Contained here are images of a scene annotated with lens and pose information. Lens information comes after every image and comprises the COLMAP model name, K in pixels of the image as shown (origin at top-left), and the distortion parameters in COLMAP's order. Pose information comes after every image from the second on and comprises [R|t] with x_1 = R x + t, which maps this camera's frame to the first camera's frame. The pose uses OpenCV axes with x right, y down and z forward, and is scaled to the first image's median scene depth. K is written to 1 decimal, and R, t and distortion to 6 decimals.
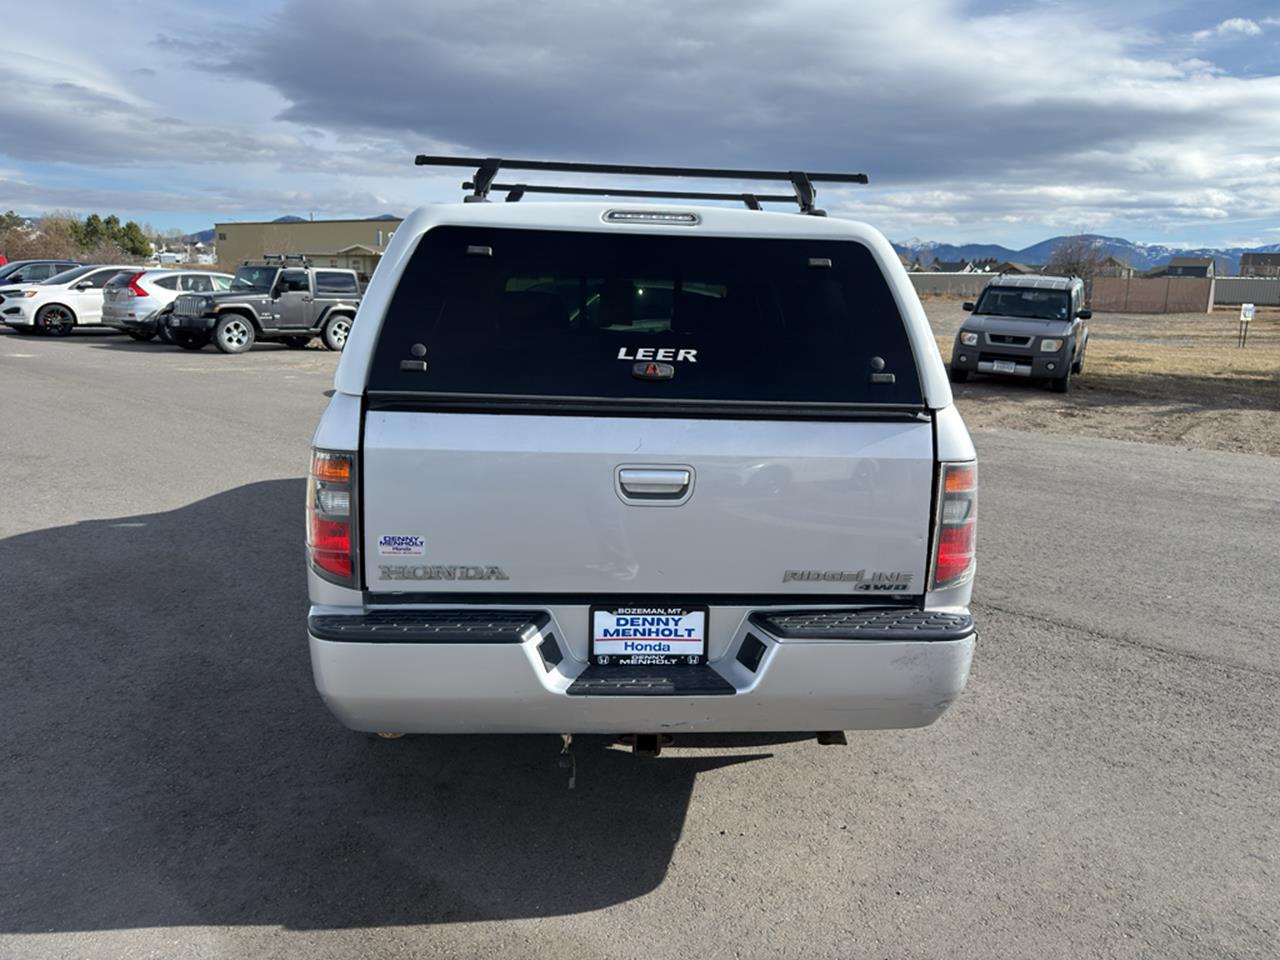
lens RADIAL K [[937.5, 0, 671.1], [0, 937.5, 481.9], [0, 0, 1]] dist [0.011352, -0.007117]
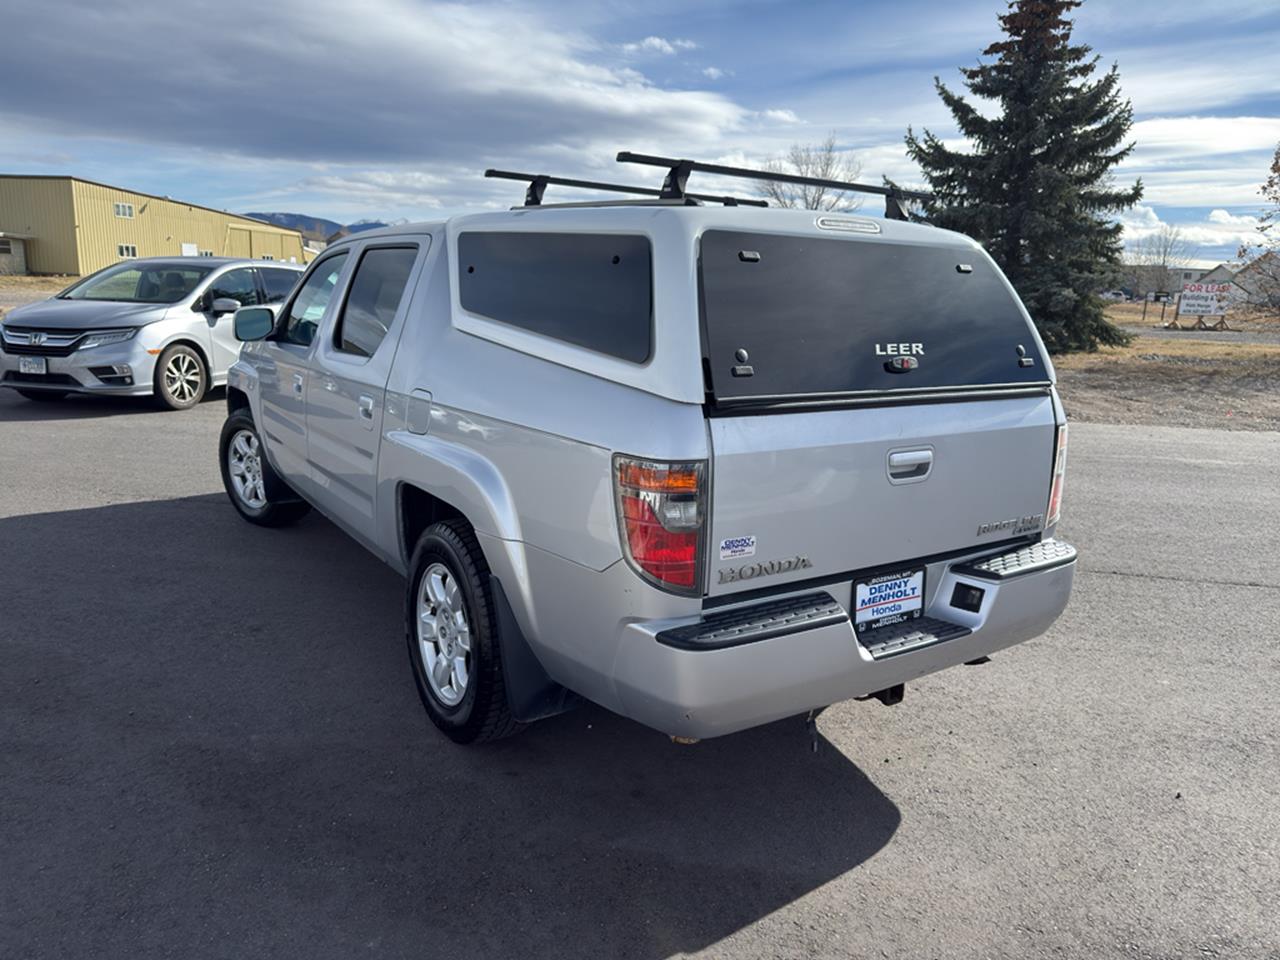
lens RADIAL K [[940.6, 0, 655.2], [0, 940.6, 483.3], [0, 0, 1]] dist [0.037863, -0.046961]
pose [[0.858091, -0.104765, 0.502697, -0.145057], [0.094911, 0.994457, 0.045239, -0.009276], [-0.504650, 0.008893, 0.863278, 0.028778]]
